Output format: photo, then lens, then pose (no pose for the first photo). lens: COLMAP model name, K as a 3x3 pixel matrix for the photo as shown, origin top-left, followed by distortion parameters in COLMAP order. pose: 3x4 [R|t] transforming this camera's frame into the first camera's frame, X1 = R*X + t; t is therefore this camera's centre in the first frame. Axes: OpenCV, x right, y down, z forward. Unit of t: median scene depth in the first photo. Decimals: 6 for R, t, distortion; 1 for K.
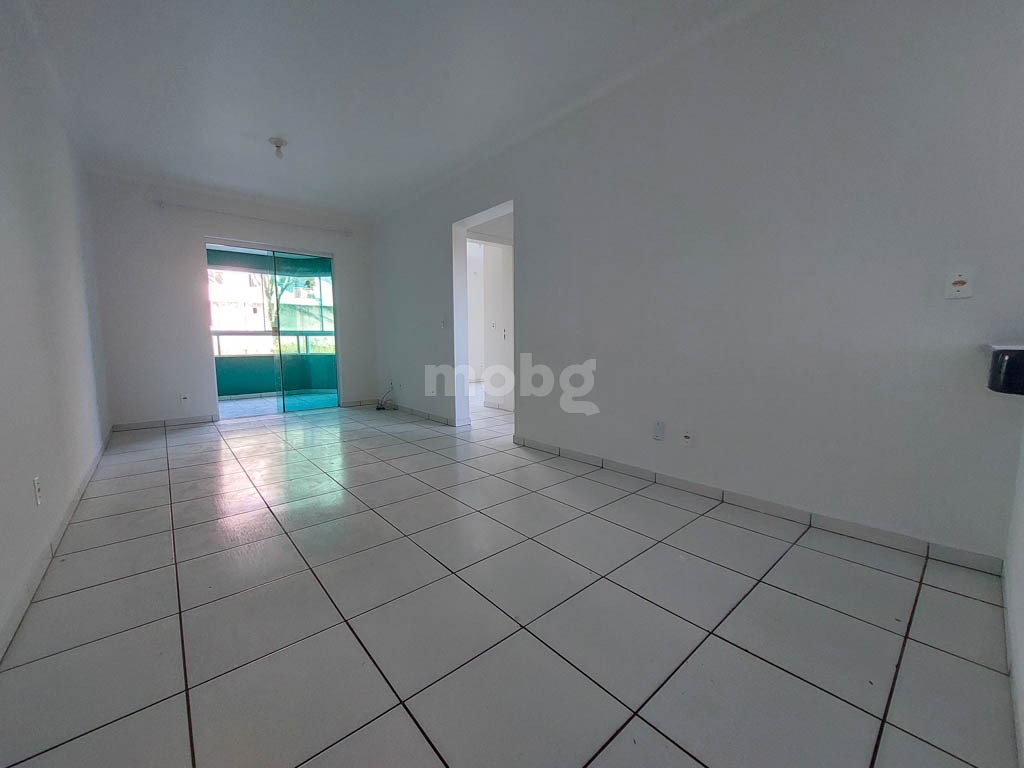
lens RADIAL K [[407.2, 0, 512.1], [0, 407.2, 384.4], [0, 0, 1]] dist [0.001357, -0.000008]
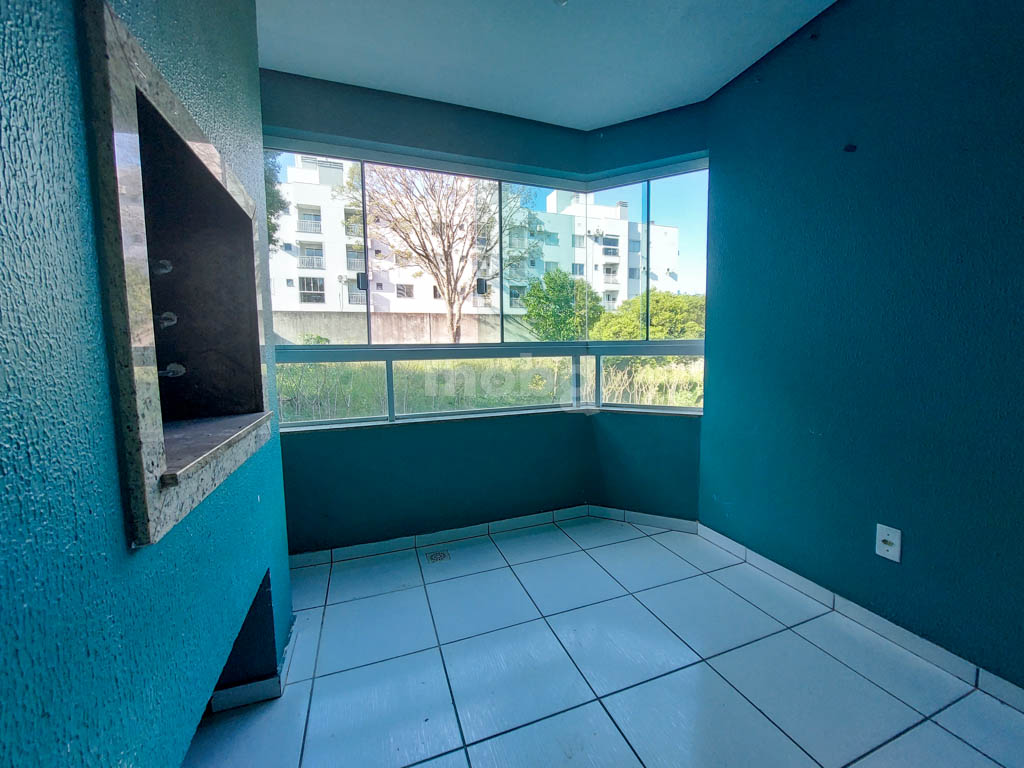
lens RADIAL K [[407.2, 0, 514.8], [0, 407.2, 385.9], [0, 0, 1]] dist [0.001357, -0.000008]
pose [[0.934102, 0.022978, -0.356266, -0.105060], [-0.027938, 0.999571, -0.008783, -0.020280], [0.355912, 0.018158, 0.934343, 0.148529]]
